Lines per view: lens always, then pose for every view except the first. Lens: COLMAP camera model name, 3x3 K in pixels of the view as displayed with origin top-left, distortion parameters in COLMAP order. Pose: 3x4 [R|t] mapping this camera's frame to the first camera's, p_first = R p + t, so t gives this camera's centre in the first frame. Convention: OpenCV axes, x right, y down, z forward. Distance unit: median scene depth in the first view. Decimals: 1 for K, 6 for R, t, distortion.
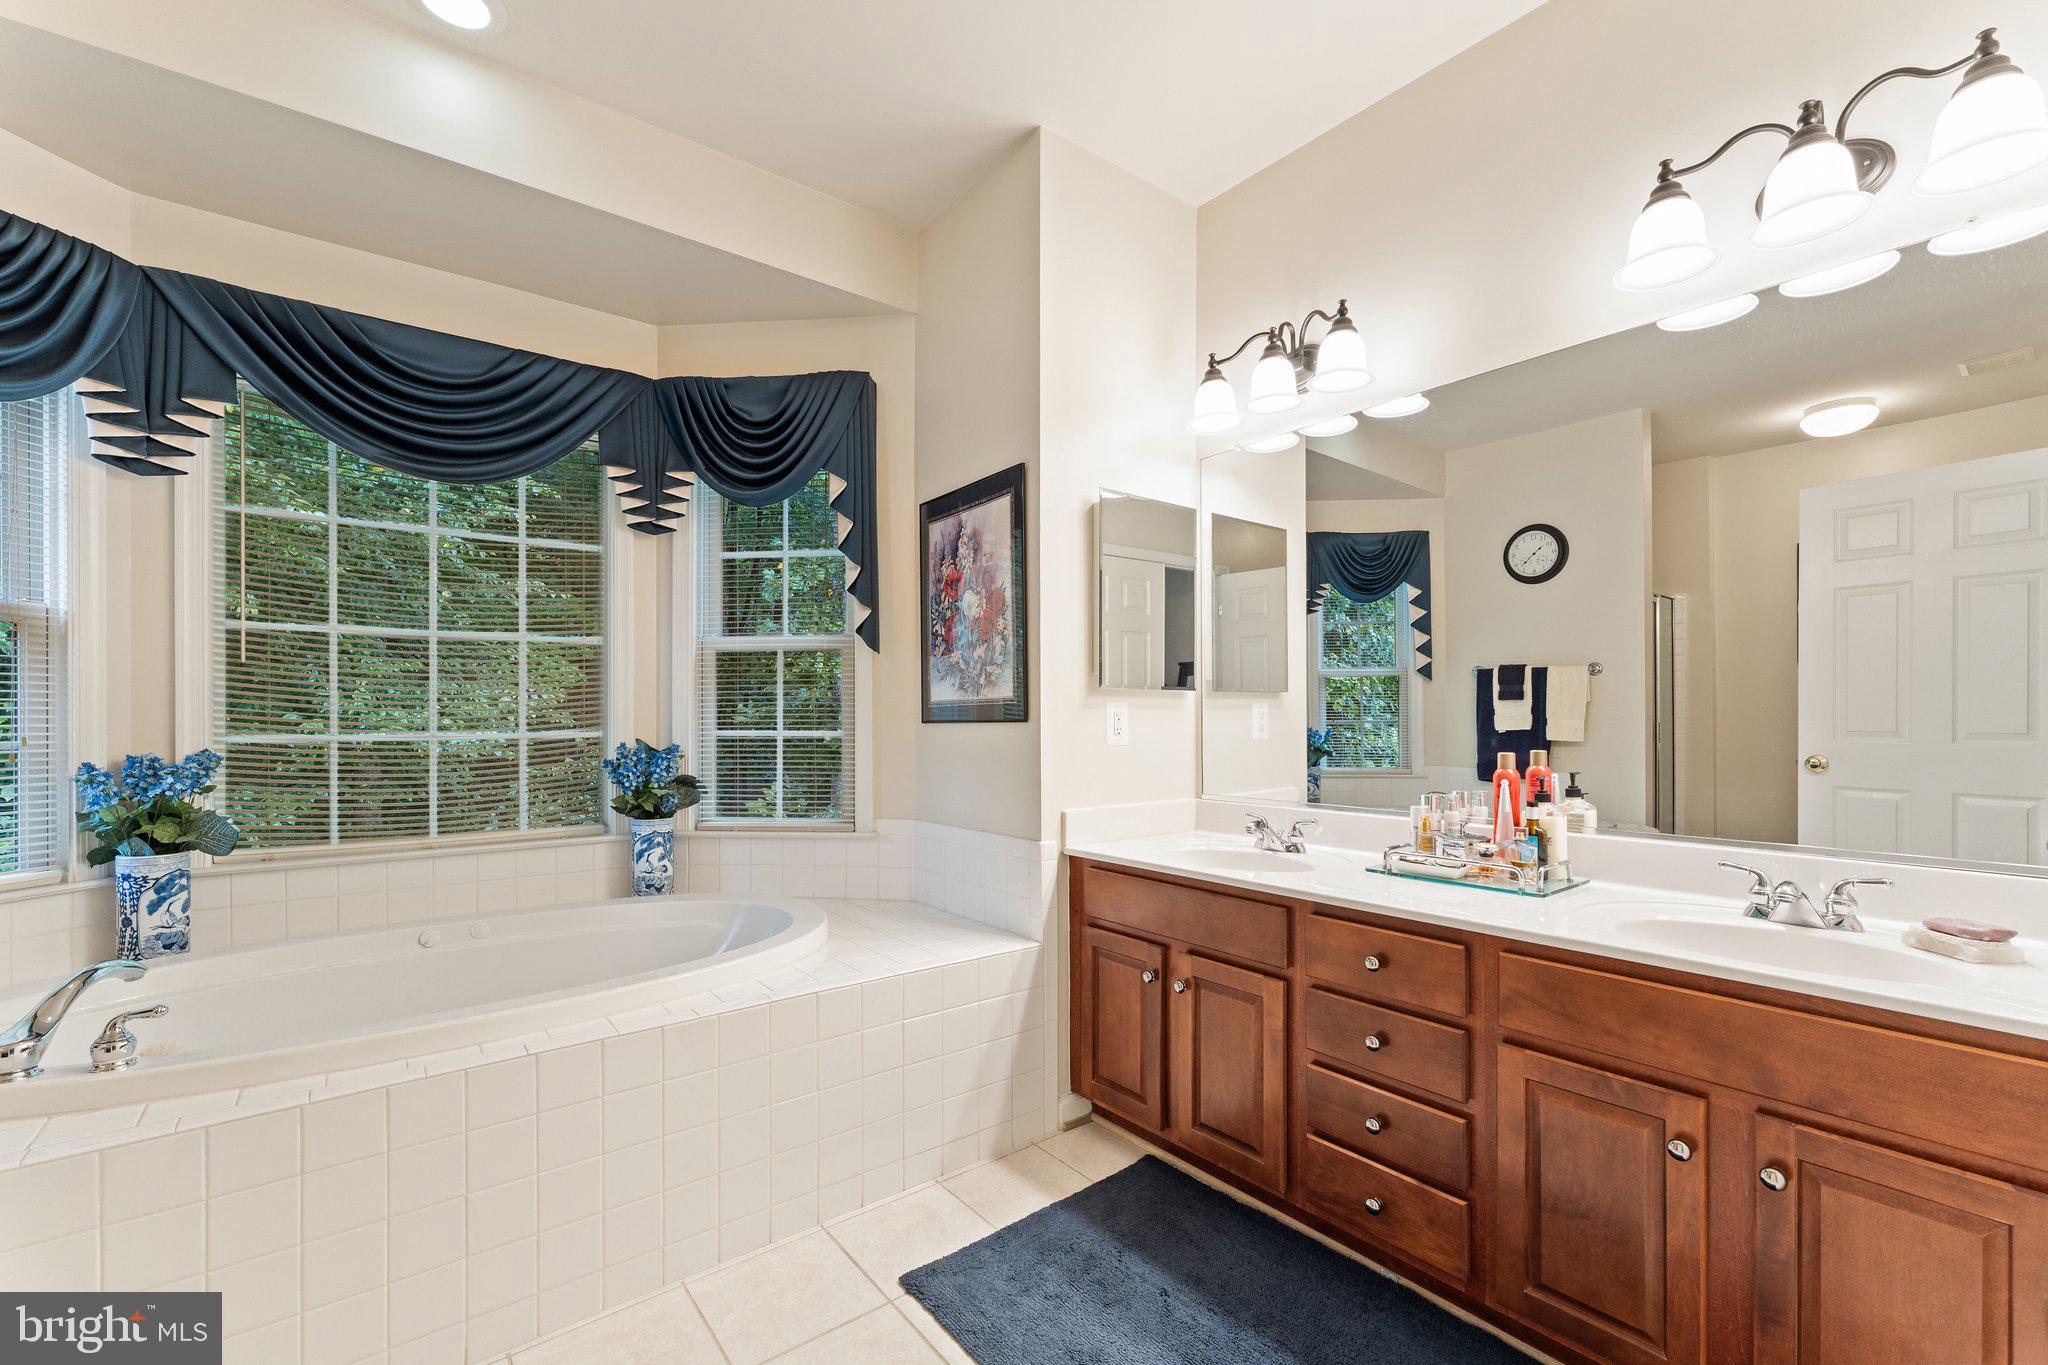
lens RADIAL K [[830.0, 0, 1023.6], [0, 830.0, 703.2], [0, 0, 1]] dist [-0.001089, -0.000396]
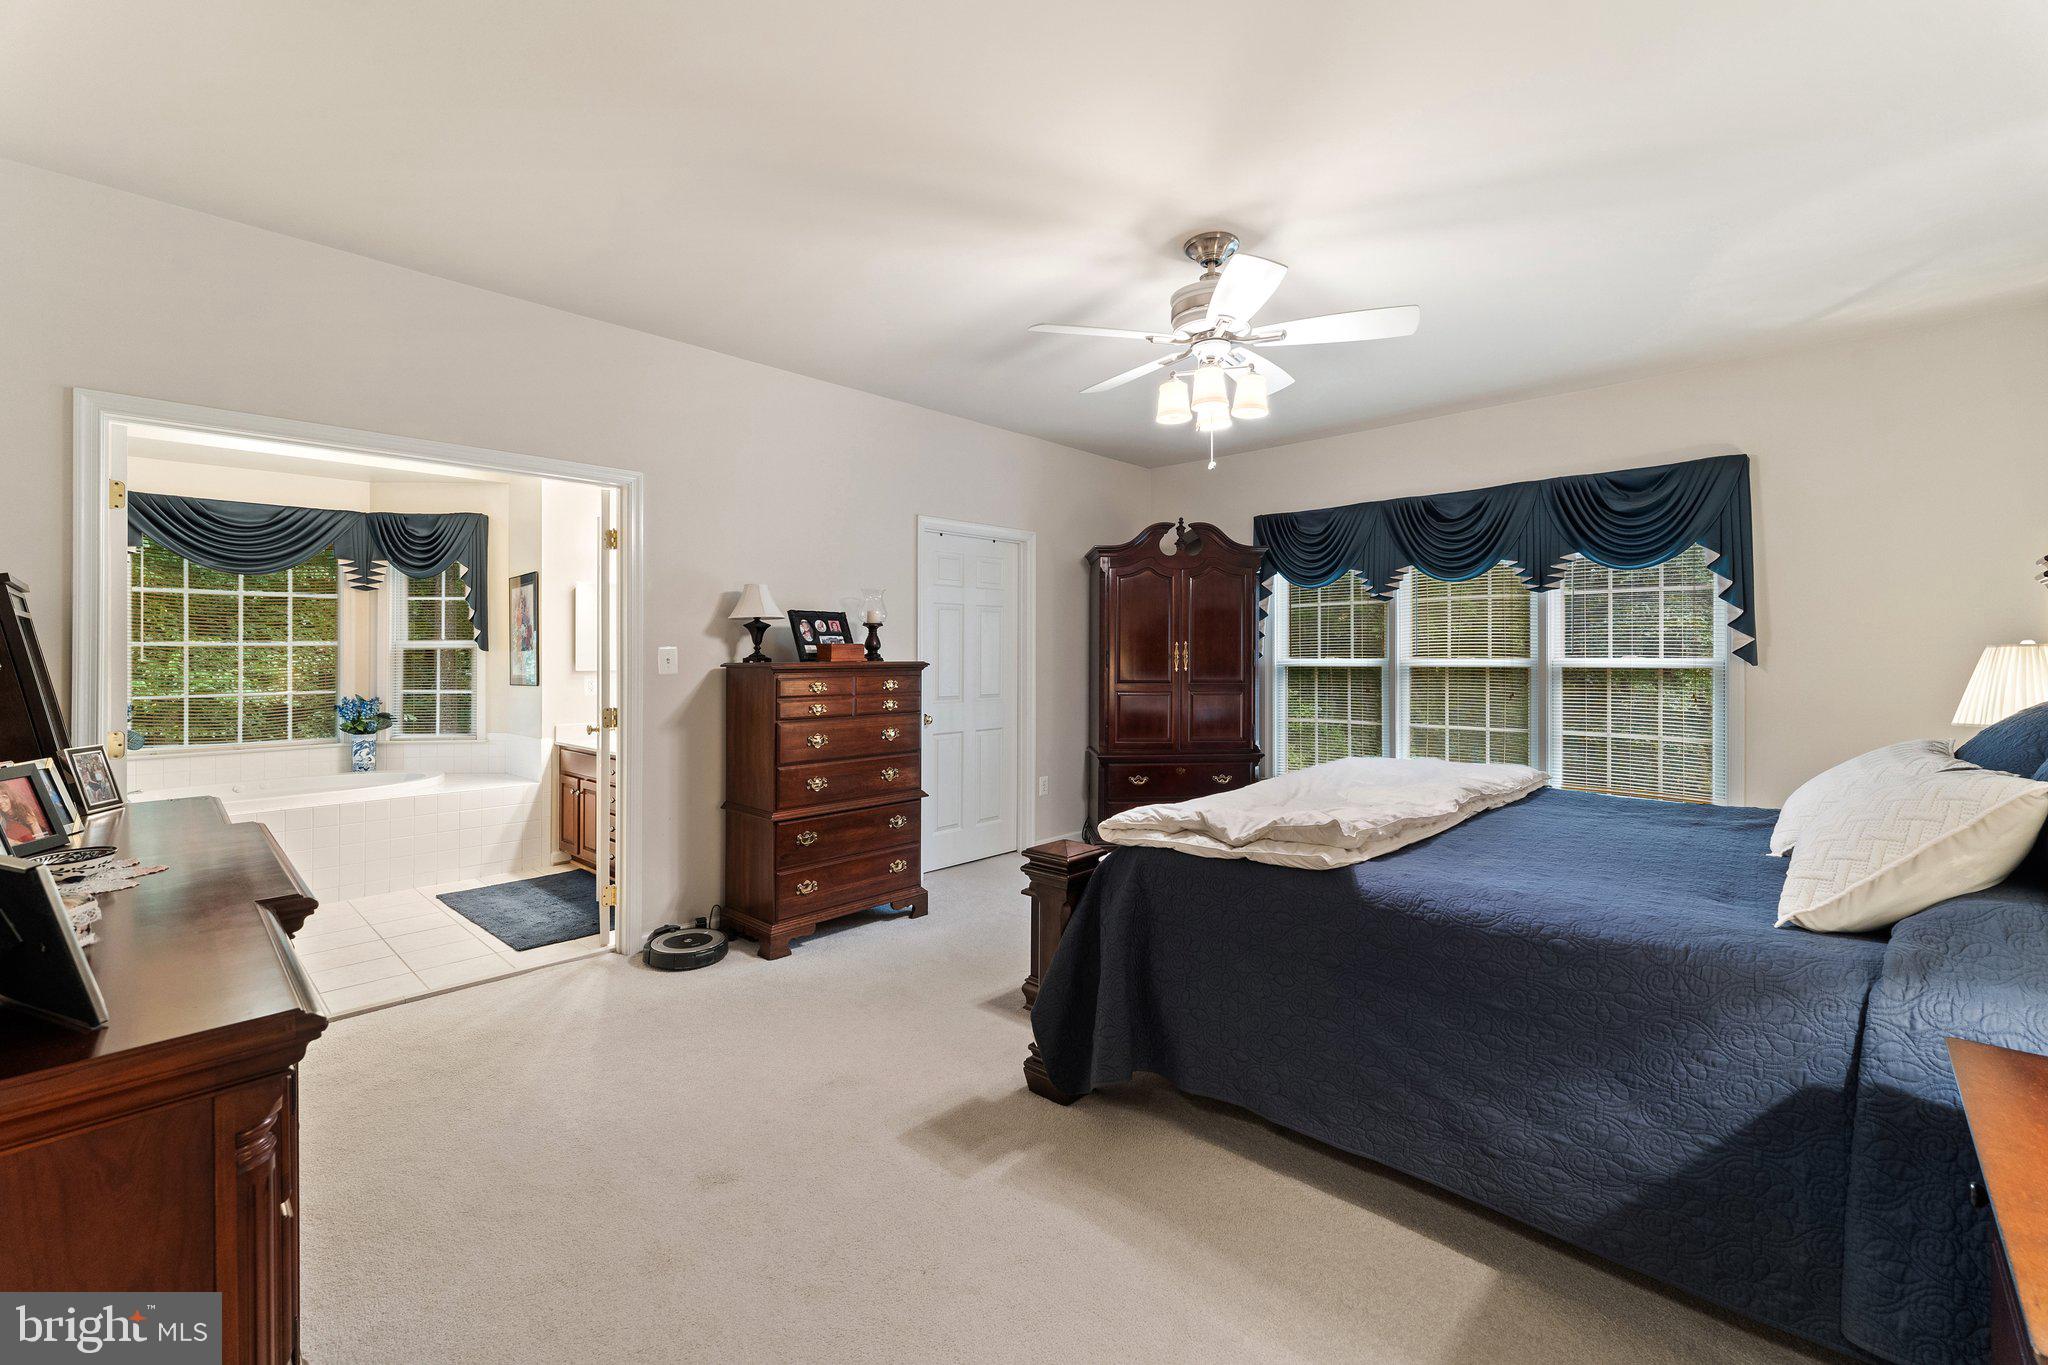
lens RADIAL K [[830.0, 0, 1022.8], [0, 830.0, 649.1], [0, 0, 1]] dist [-0.001089, -0.000396]
pose [[0.989348, -0.000761, 0.145571, 0.840462], [0.000845, 1.000000, -0.000512, -0.065067], [-0.145571, 0.000629, 0.989348, -1.219780]]
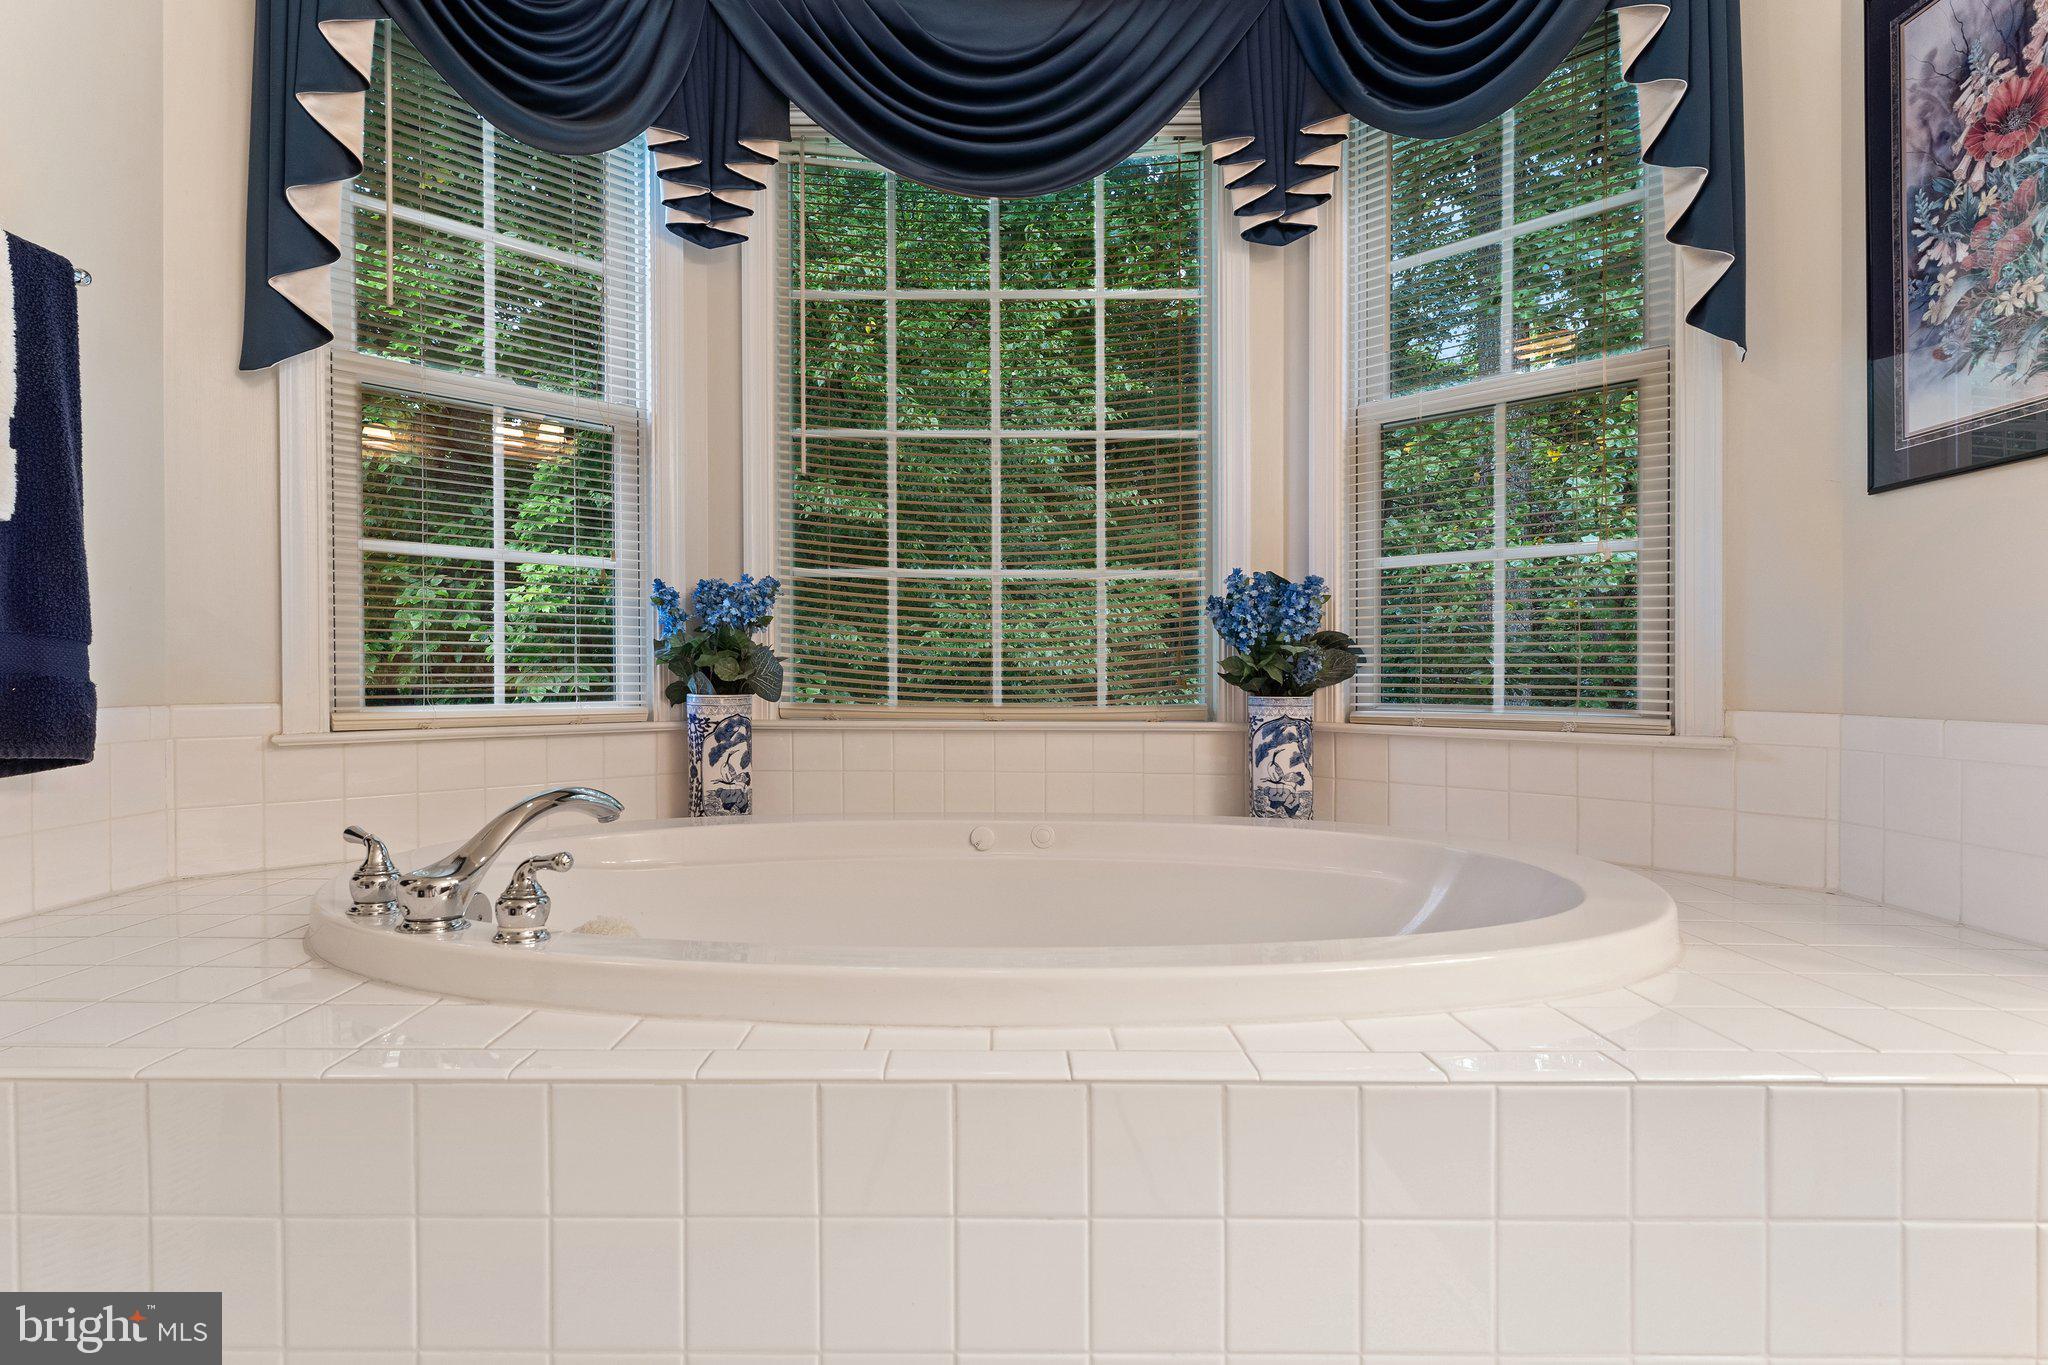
lens RADIAL K [[907.3, 0, 1016.9], [0, 907.3, 681.7], [0, 0, 1]] dist [-0.002051, 0.000701]
pose [[0.789705, 0.006227, -0.613455, -0.188937], [0.002661, 0.999904, 0.013576, 0.118746], [0.613480, -0.012354, 0.789613, 0.348890]]
